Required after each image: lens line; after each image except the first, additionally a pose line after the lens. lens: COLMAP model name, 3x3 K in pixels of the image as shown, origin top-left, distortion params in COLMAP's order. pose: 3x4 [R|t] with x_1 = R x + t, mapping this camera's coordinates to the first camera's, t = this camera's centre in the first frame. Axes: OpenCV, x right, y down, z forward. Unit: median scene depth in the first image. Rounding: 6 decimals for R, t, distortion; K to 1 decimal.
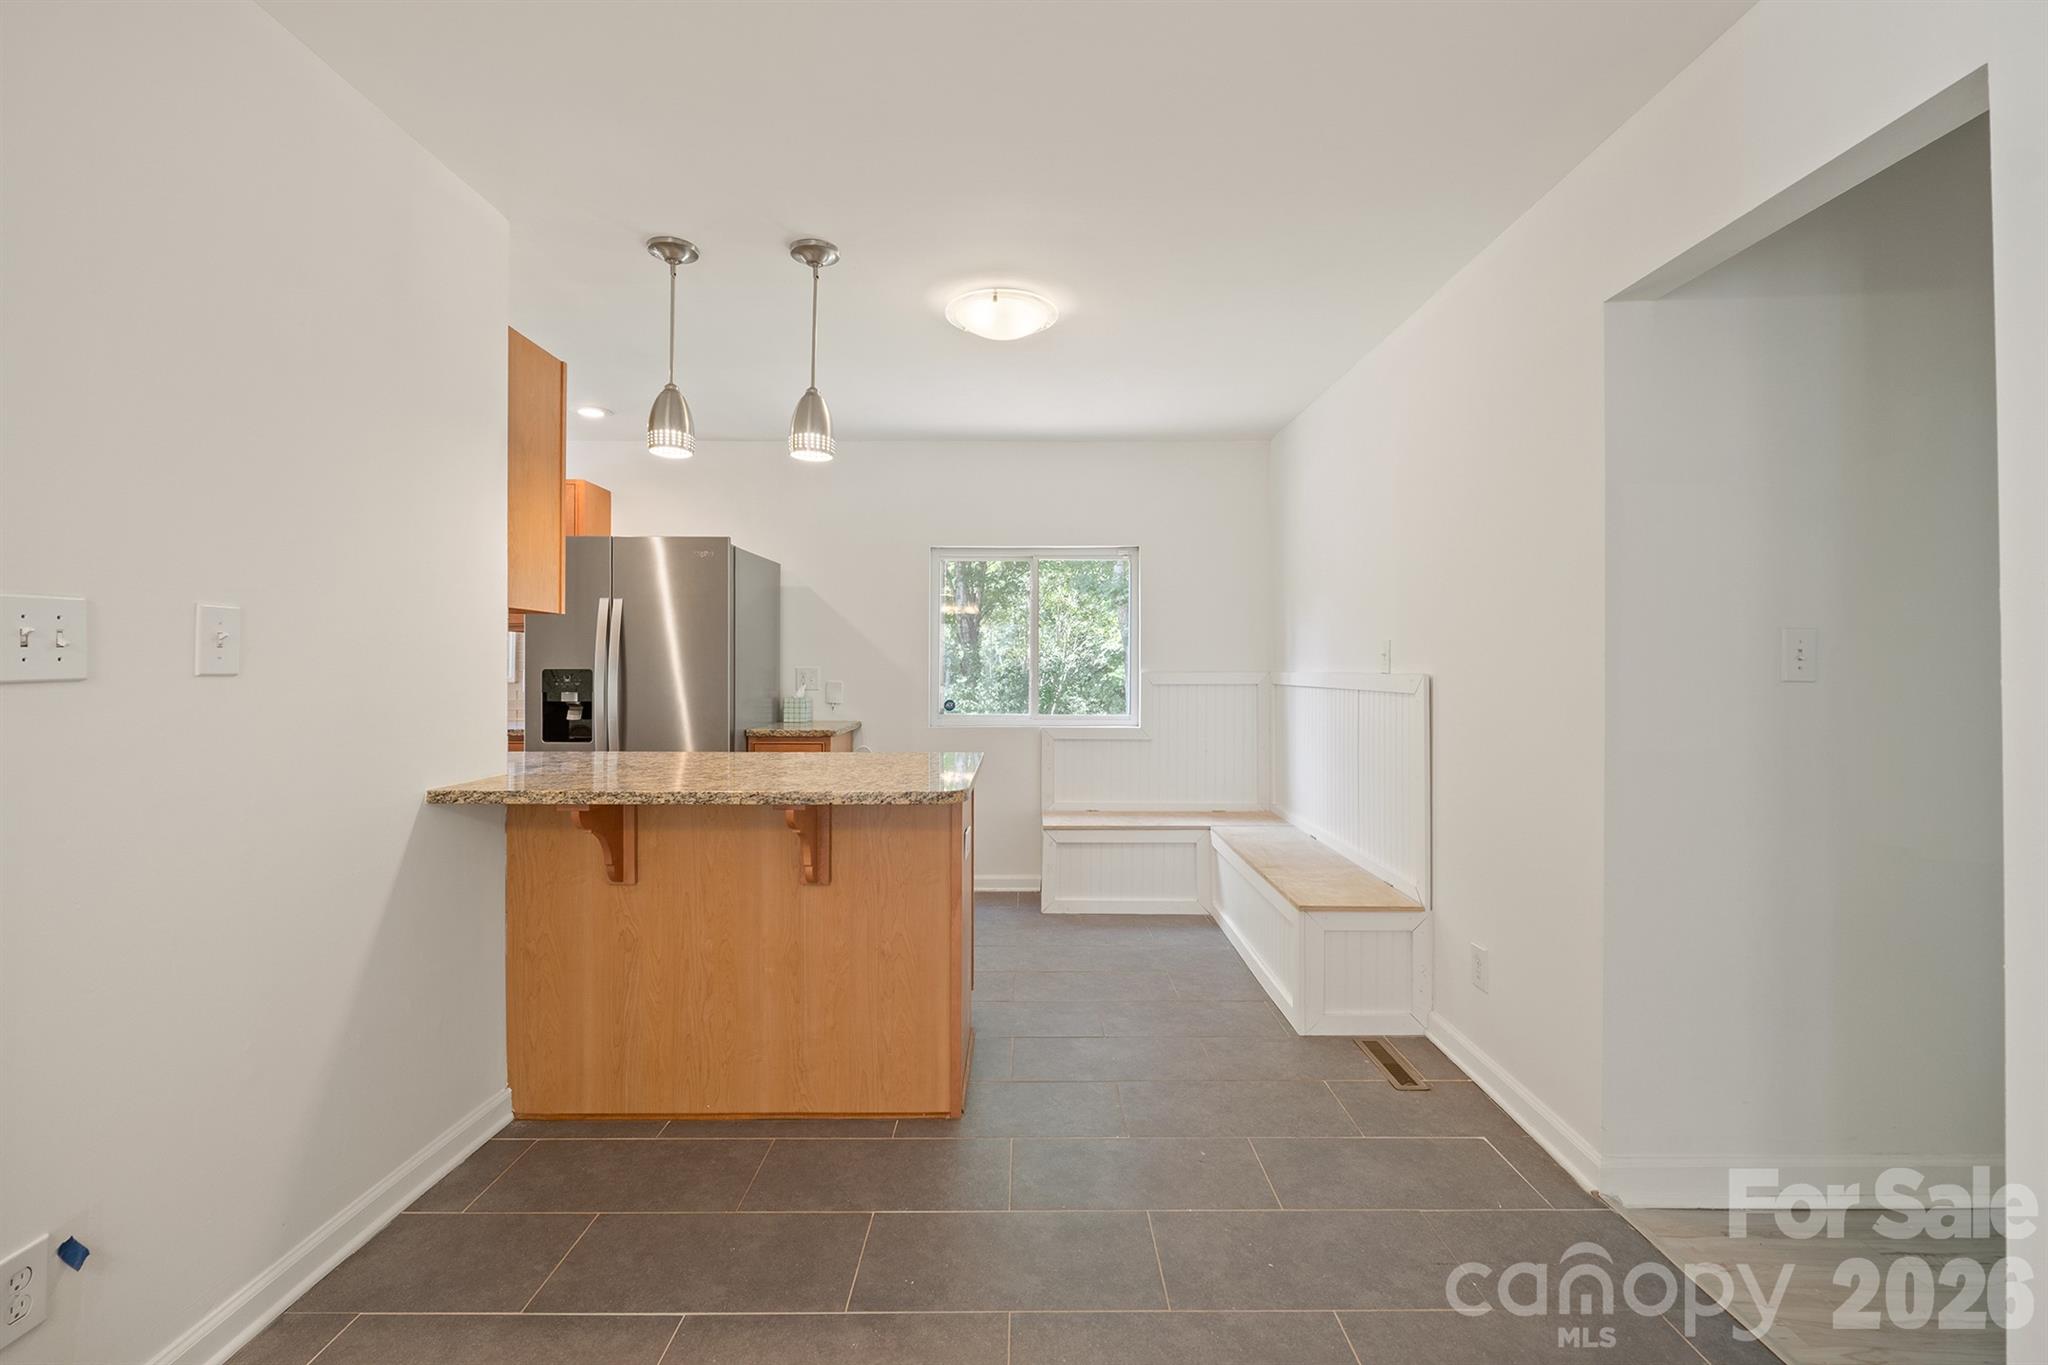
lens RADIAL K [[867.5, 0, 1030.0], [0, 867.5, 668.5], [0, 0, 1]] dist [-0.006980, -0.000173]
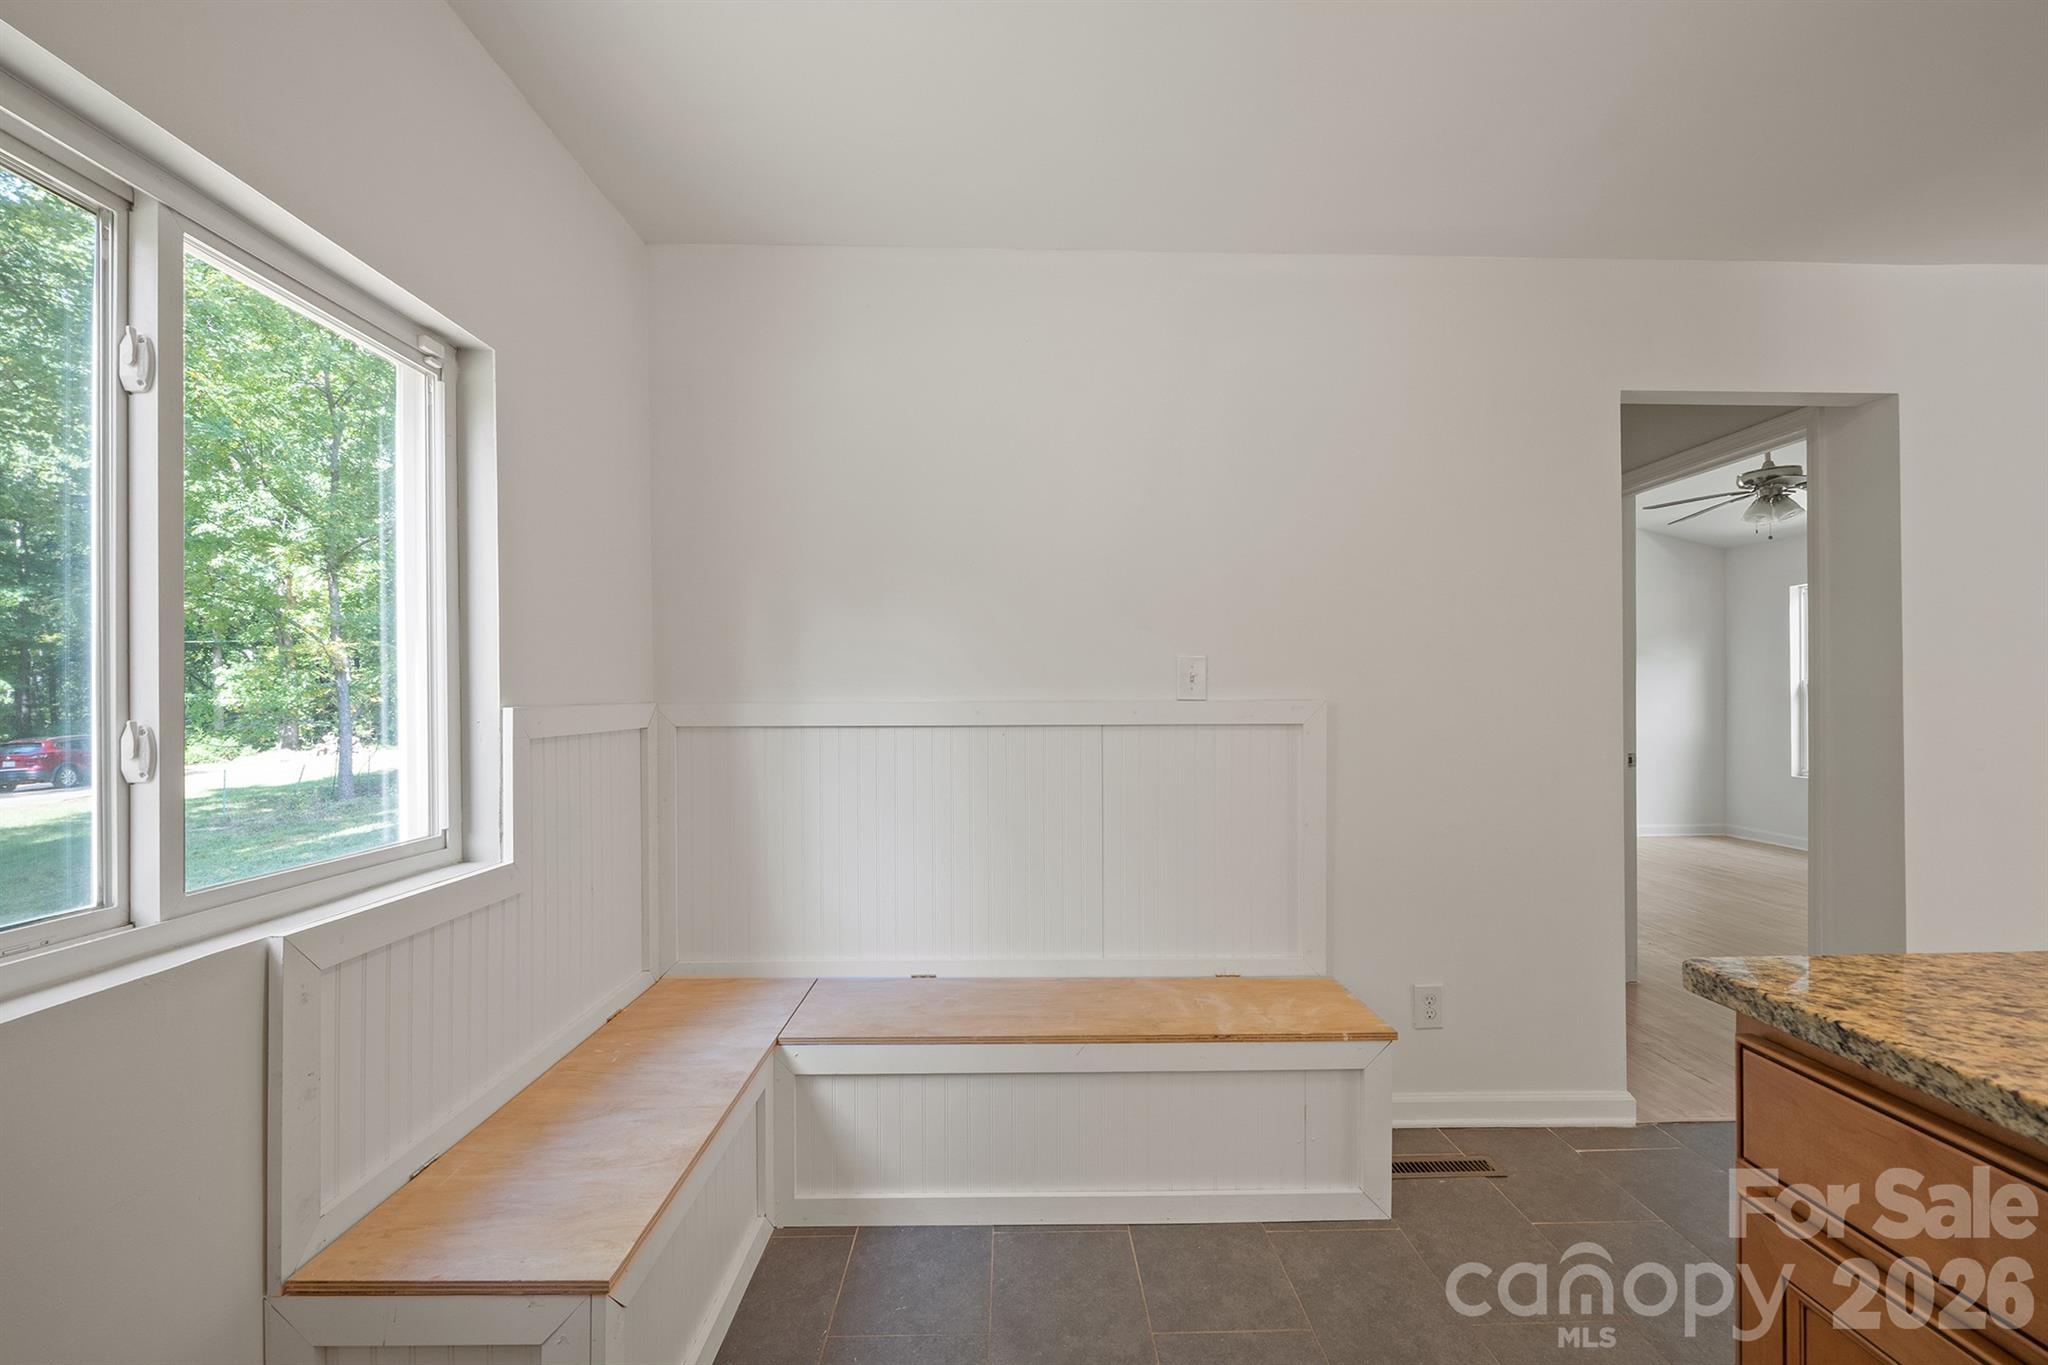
lens RADIAL K [[867.5, 0, 1034.6], [0, 867.5, 689.7], [0, 0, 1]] dist [-0.006980, -0.000173]
pose [[-0.024880, 0.006481, 0.999669, -1.838208], [-0.001803, 0.999977, -0.006528, 0.007991], [-0.999689, -0.001965, -0.024868, 6.279631]]
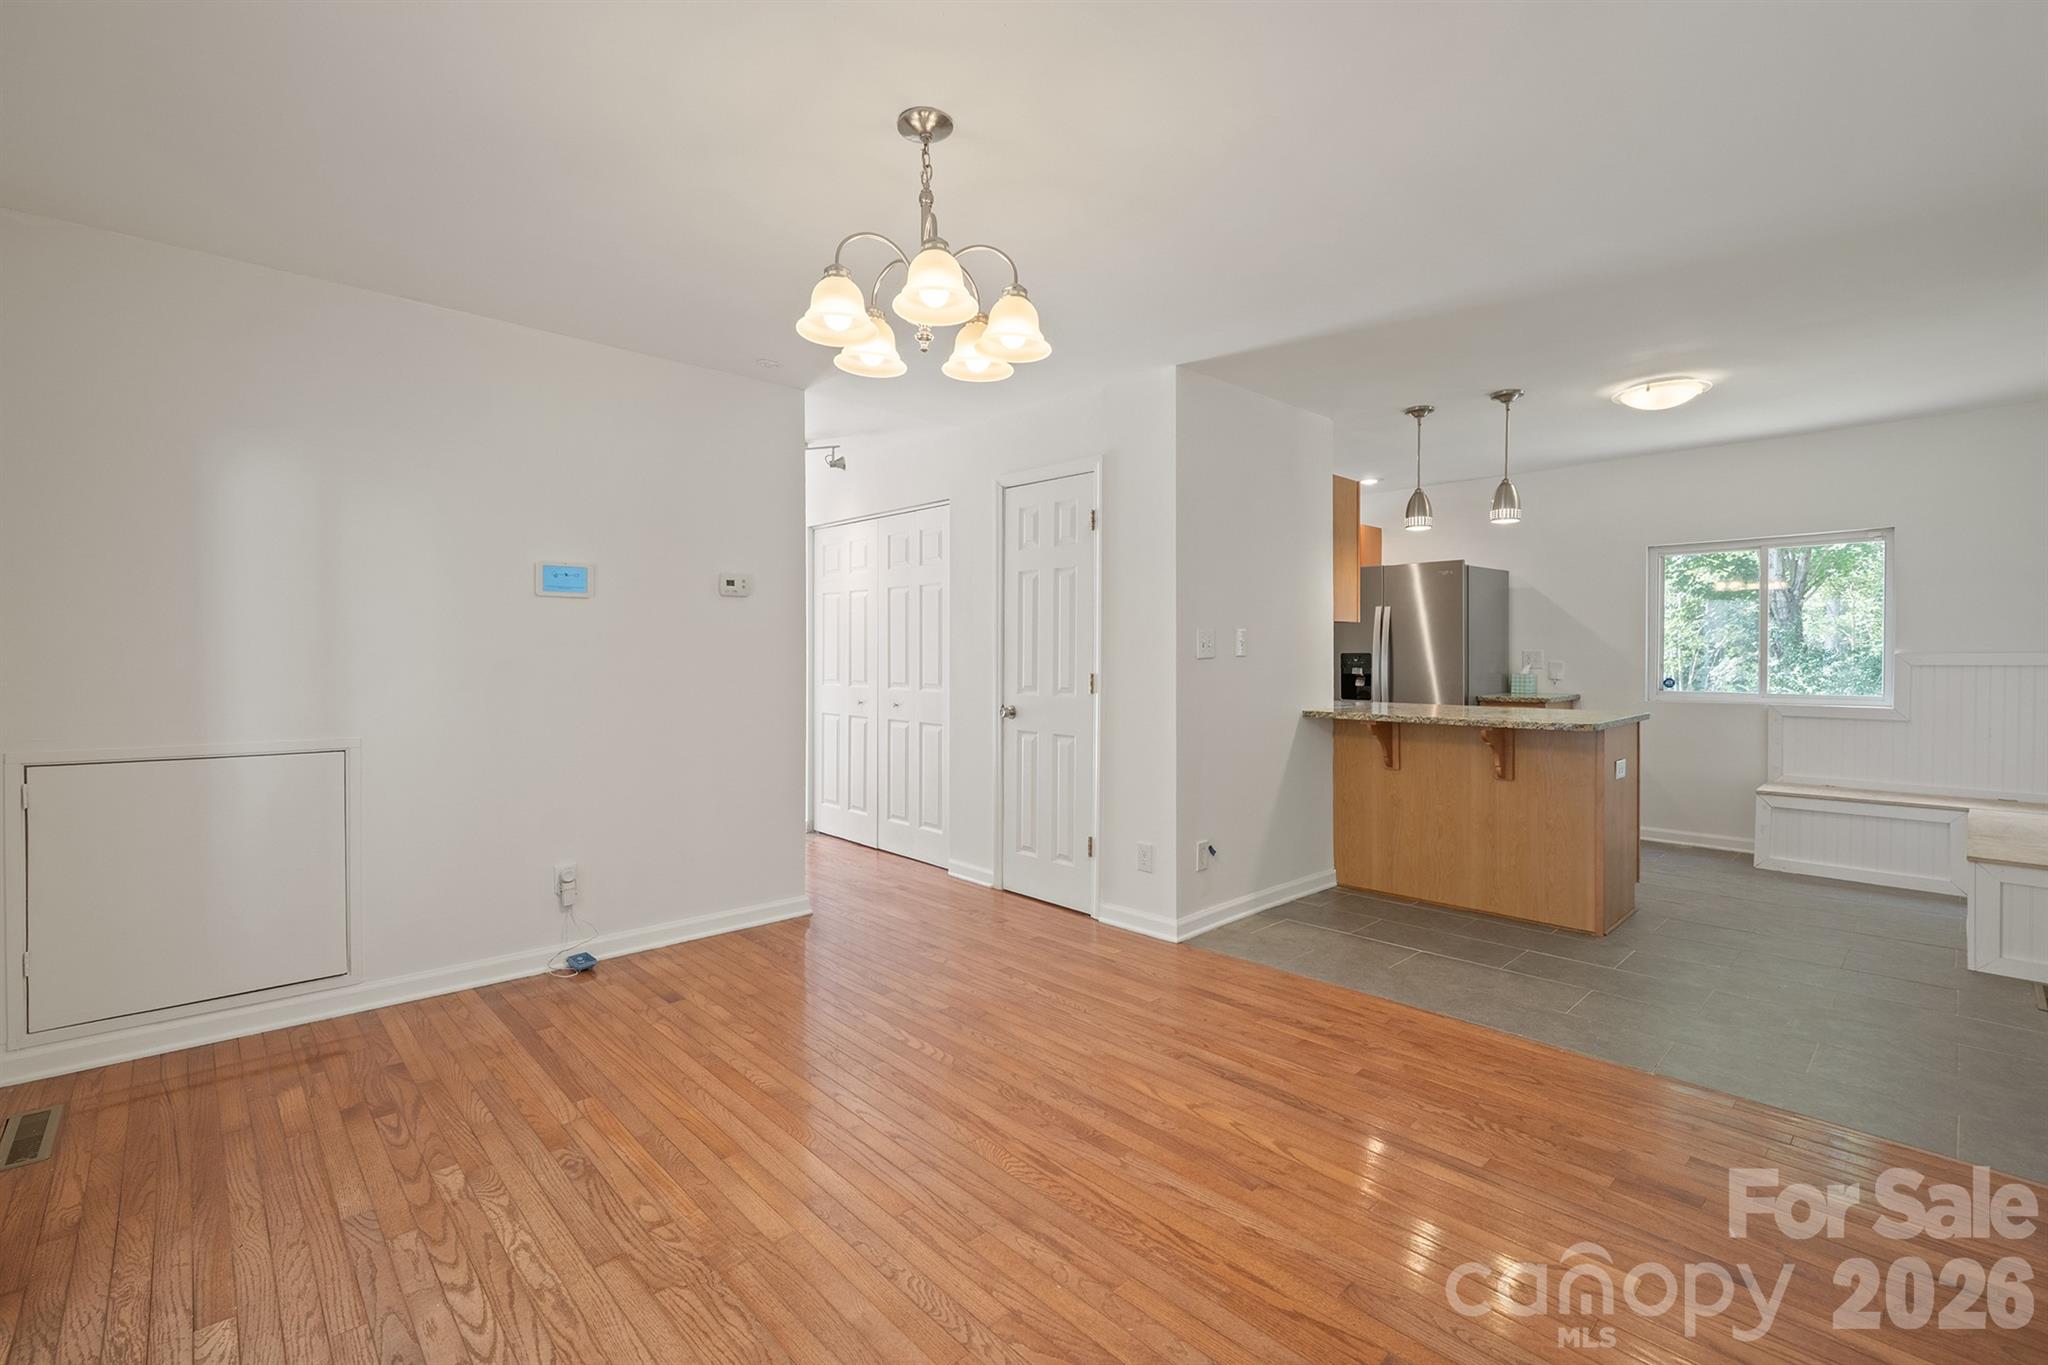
lens RADIAL K [[867.5, 0, 1038.8], [0, 867.5, 663.1], [0, 0, 1]] dist [-0.006980, -0.000173]
pose [[0.680599, 0.003541, -0.732648, 0.281489], [0.006359, 0.999922, 0.010740, -0.001655], [0.732629, -0.011969, 0.680523, -0.615253]]
